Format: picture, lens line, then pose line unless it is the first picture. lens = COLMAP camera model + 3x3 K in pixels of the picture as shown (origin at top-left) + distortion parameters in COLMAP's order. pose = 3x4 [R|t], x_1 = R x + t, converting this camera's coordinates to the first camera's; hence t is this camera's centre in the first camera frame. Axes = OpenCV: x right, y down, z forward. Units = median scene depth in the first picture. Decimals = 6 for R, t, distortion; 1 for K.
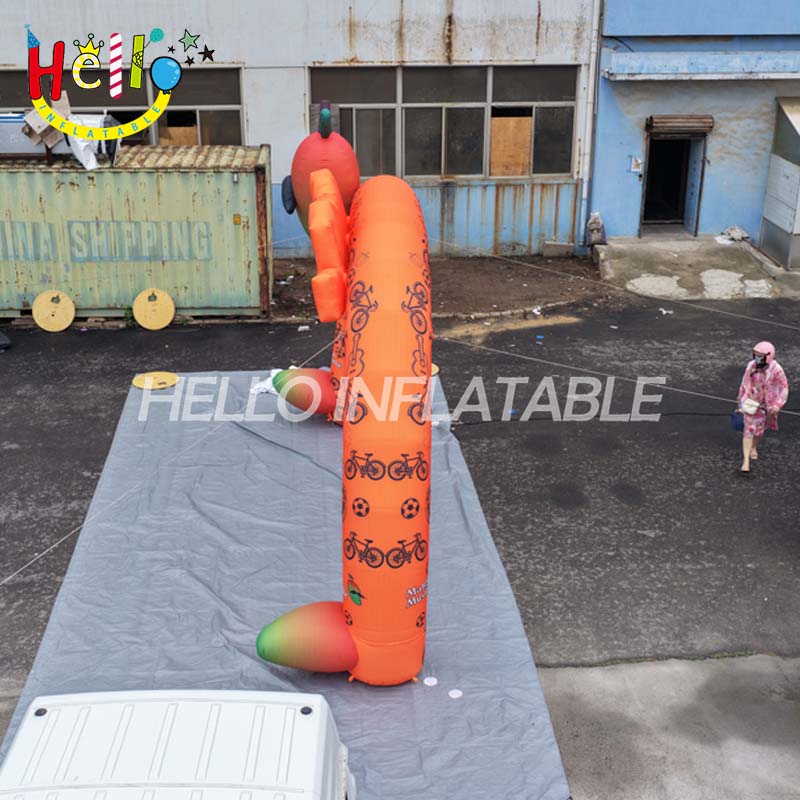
lens RADIAL K [[1125.2, 0, 400.0], [0, 1125.2, 400.0], [0, 0, 1]] dist [-0.006740, -0.008623]
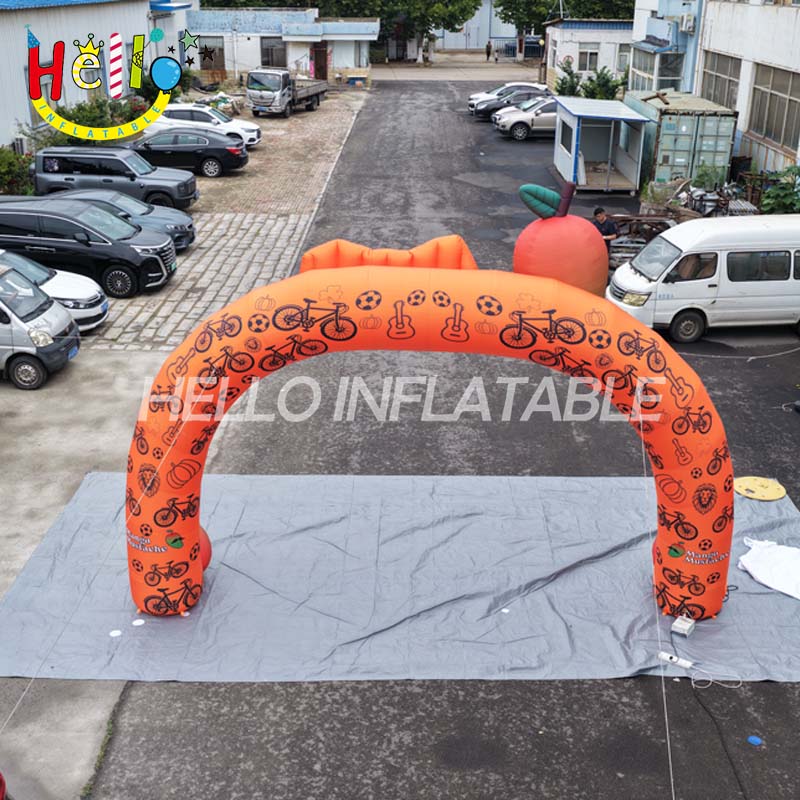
lens RADIAL K [[1070.2, 0, 400.0], [0, 1070.2, 400.0], [0, 0, 1]] dist [-0.022248, -0.000826]
pose [[-0.093012, 0.365445, -0.926174, 0.447533], [-0.392102, 0.841594, 0.371449, -0.219348], [0.915207, 0.397704, 0.065013, 0.513511]]
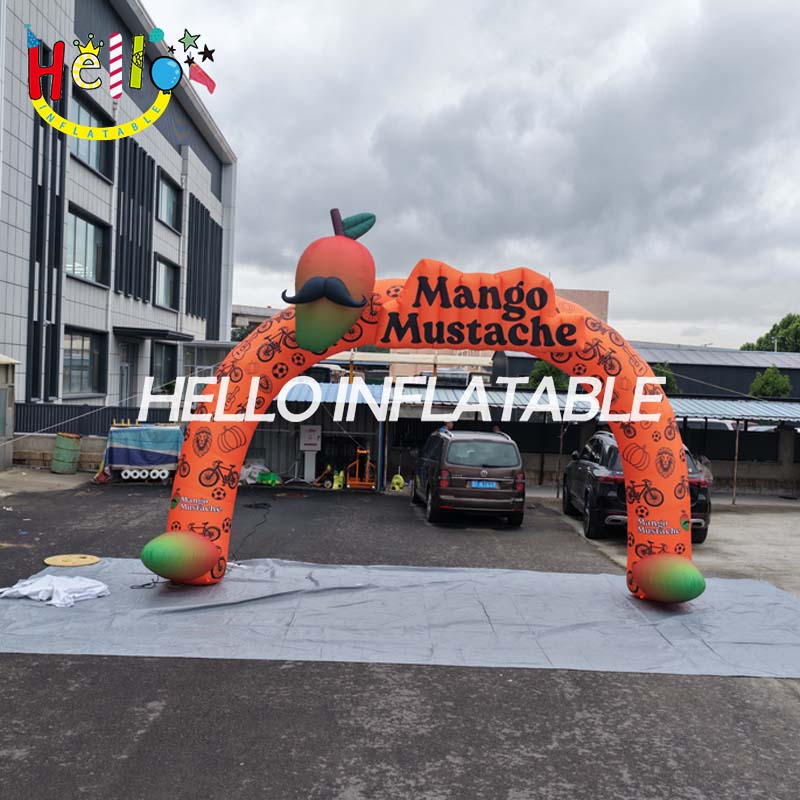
lens RADIAL K [[996.5, 0, 400.0], [0, 996.5, 400.0], [0, 0, 1]] dist [-0.010874, 0.024000]
pose [[0.053001, -0.017245, 0.998446, -0.580720], [0.351544, 0.936168, -0.002492, -0.041218], [-0.934670, 0.351130, 0.055680, 0.547893]]
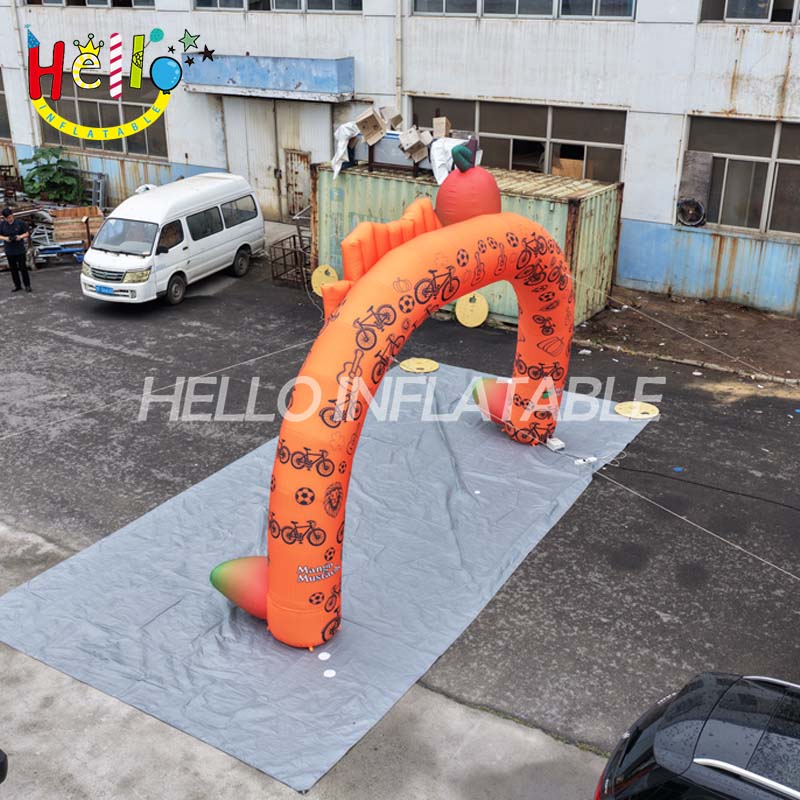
lens RADIAL K [[996.5, 0, 400.0], [0, 996.5, 400.0], [0, 0, 1]] dist [-0.010874, 0.024000]
pose [[0.806988, 0.231983, -0.543097, 0.268406], [-0.231936, 0.970224, 0.069796, -0.039572], [0.543117, 0.069639, 0.836764, 0.091911]]
